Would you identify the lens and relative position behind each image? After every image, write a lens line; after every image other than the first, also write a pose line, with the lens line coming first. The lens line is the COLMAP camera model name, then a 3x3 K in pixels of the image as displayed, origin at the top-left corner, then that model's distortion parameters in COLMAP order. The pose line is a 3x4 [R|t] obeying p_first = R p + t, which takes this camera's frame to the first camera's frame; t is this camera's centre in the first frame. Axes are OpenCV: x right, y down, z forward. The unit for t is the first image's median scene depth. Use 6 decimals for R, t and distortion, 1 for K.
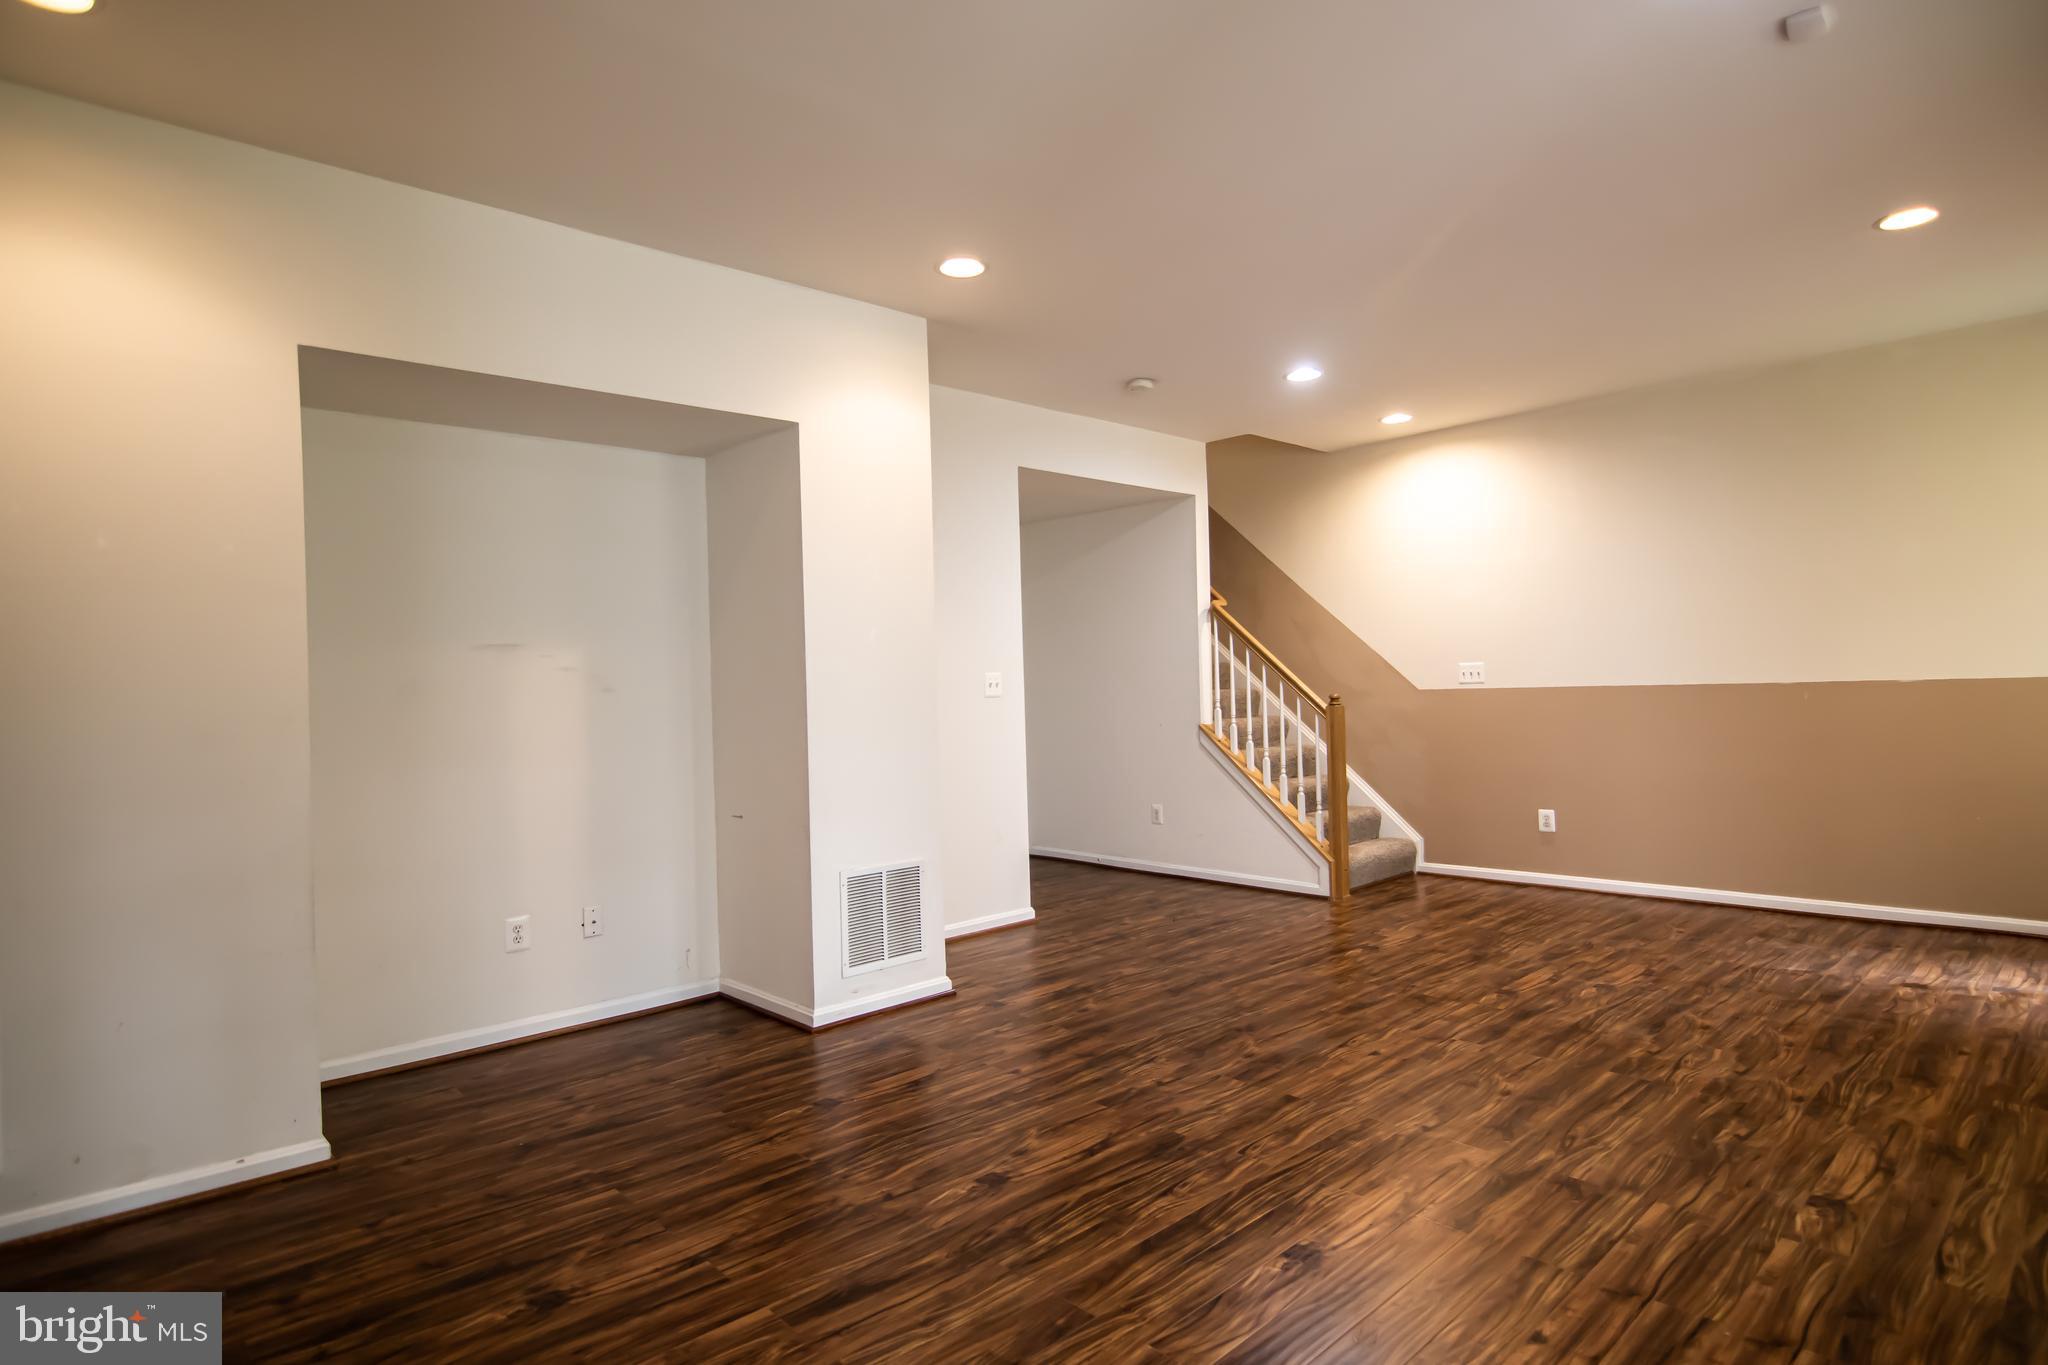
lens RADIAL K [[1085.4, 0, 1036.8], [0, 1085.4, 683.7], [0, 0, 1]] dist [-0.003618, -0.013843]
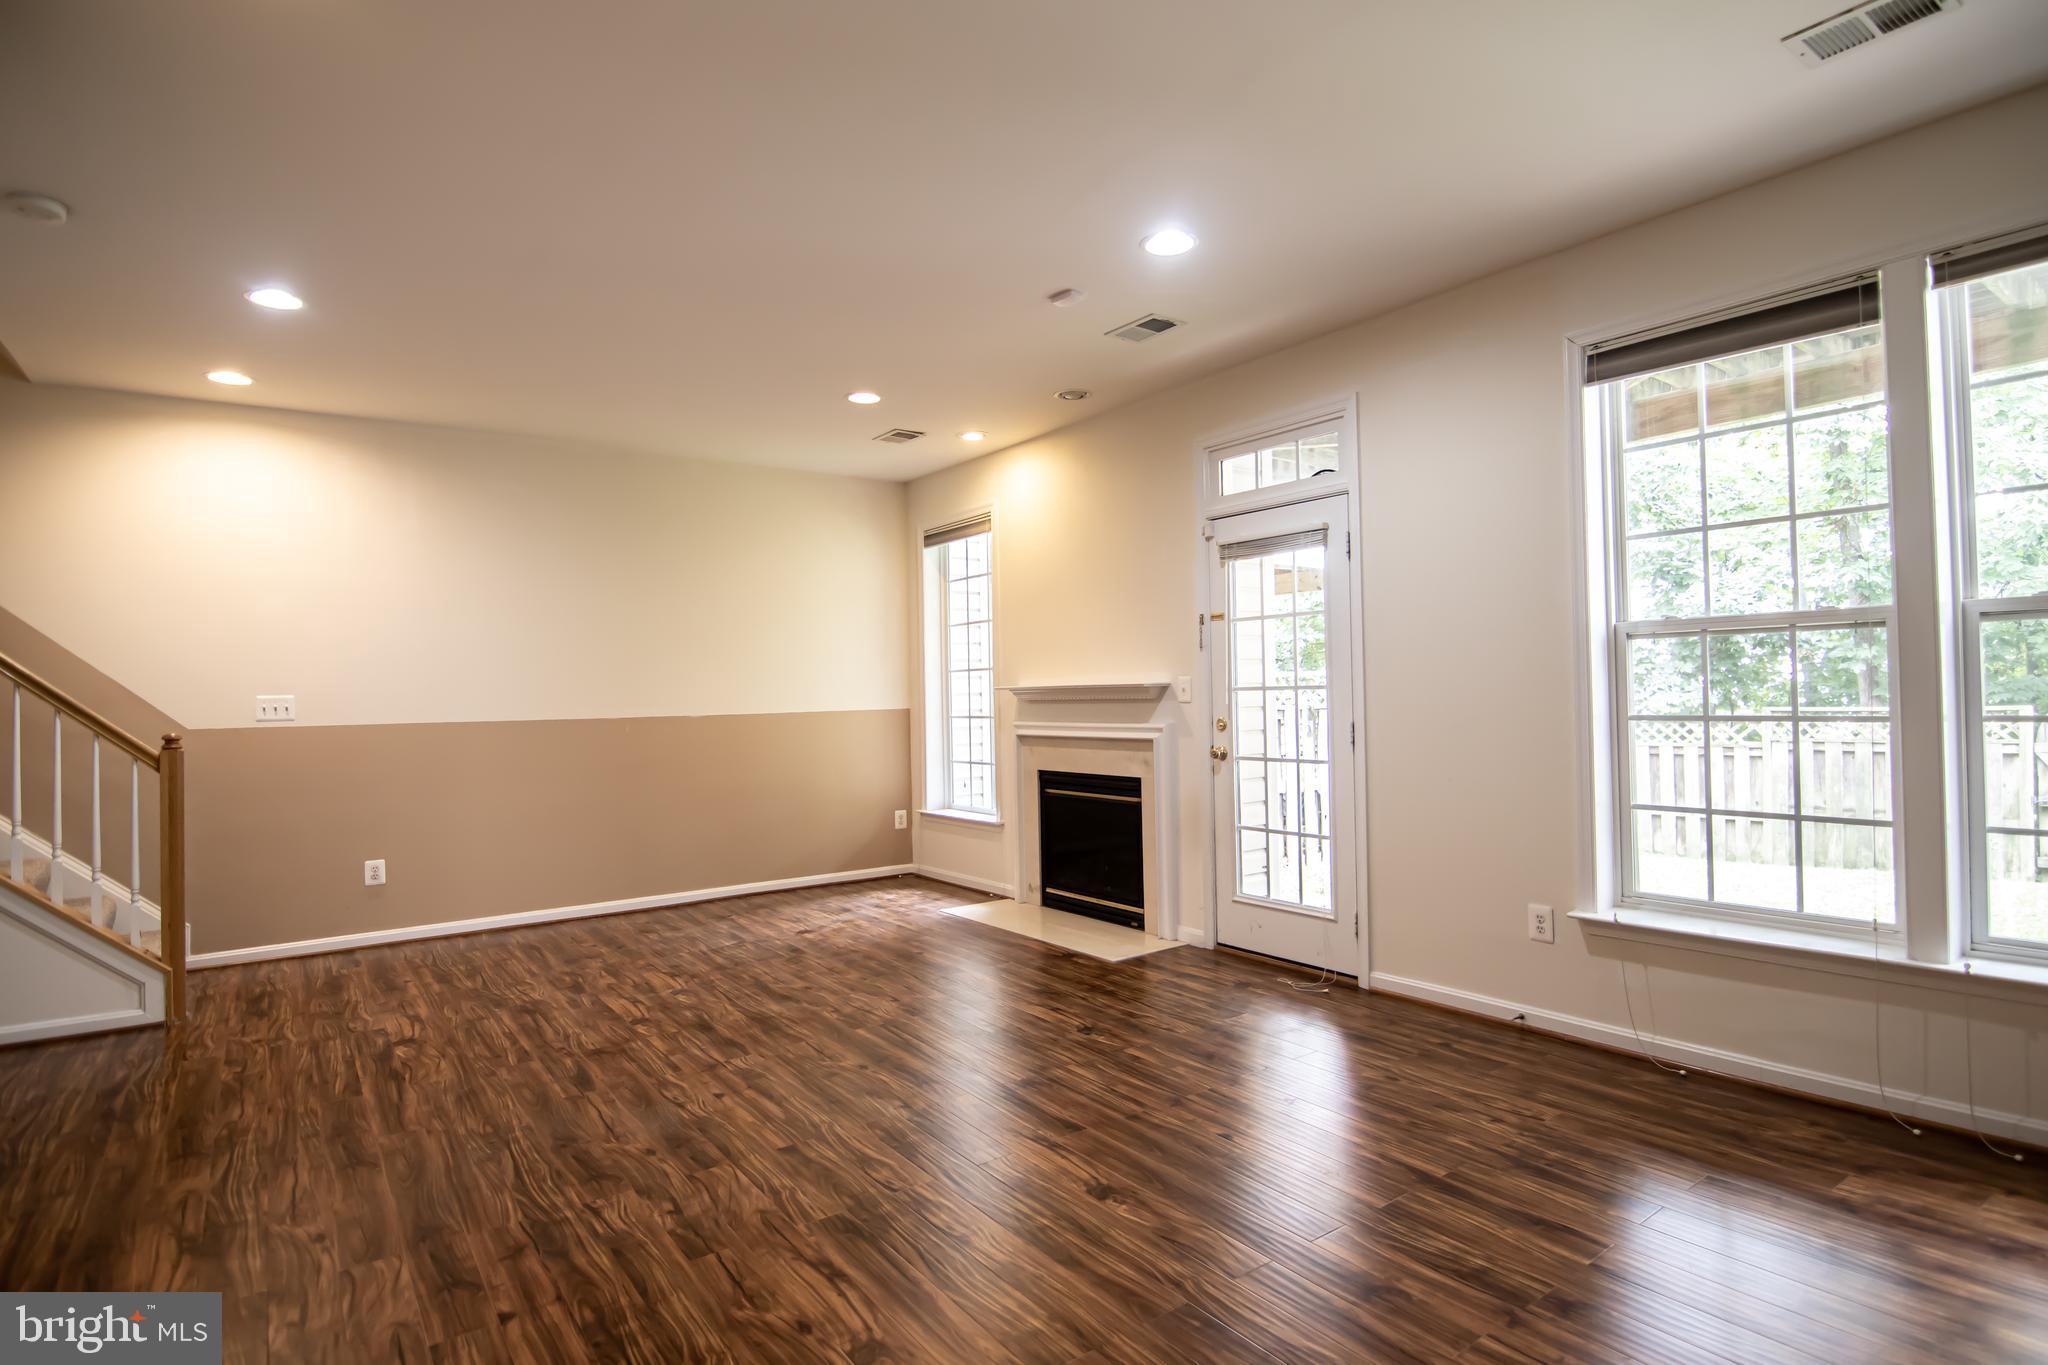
lens RADIAL K [[1050.2, 0, 1039.9], [0, 1050.2, 685.9], [0, 0, 1]] dist [-0.013847, -0.001692]
pose [[0.120503, 0.035390, 0.992082, -0.596545], [0.013274, 0.999218, -0.037257, 0.019748], [-0.992624, 0.017659, 0.119939, 0.619773]]
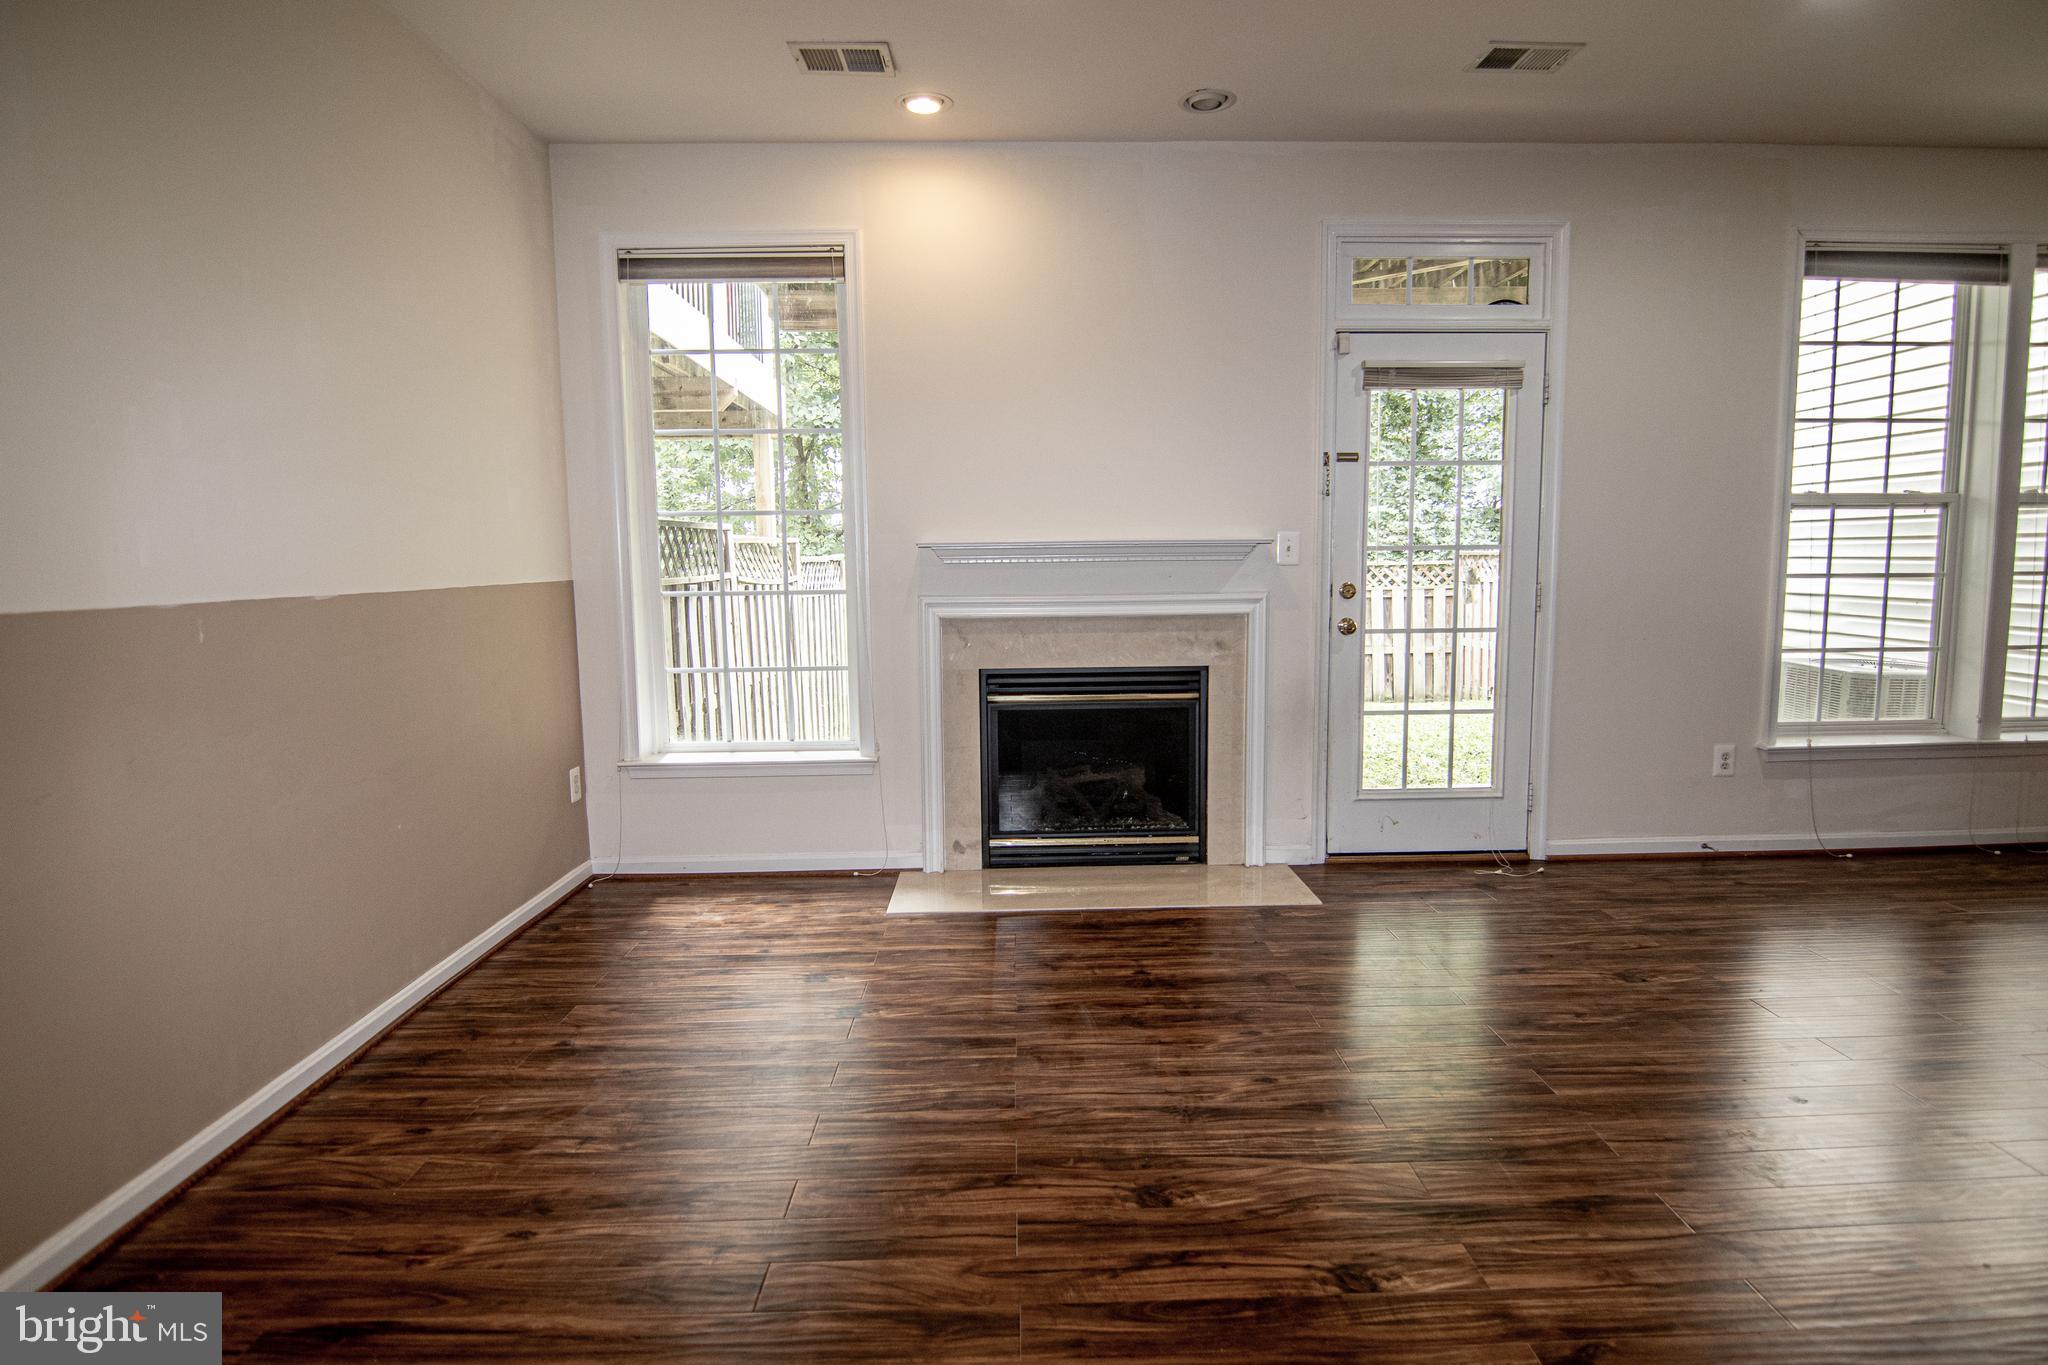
lens RADIAL K [[1085.4, 0, 1036.8], [0, 1085.4, 683.7], [0, 0, 1]] dist [-0.003618, -0.013843]
pose [[-0.743902, -0.038522, 0.667178, 0.298410], [0.031372, 0.995224, 0.092443, 0.001995], [-0.667552, 0.089699, -0.739140, 1.680165]]
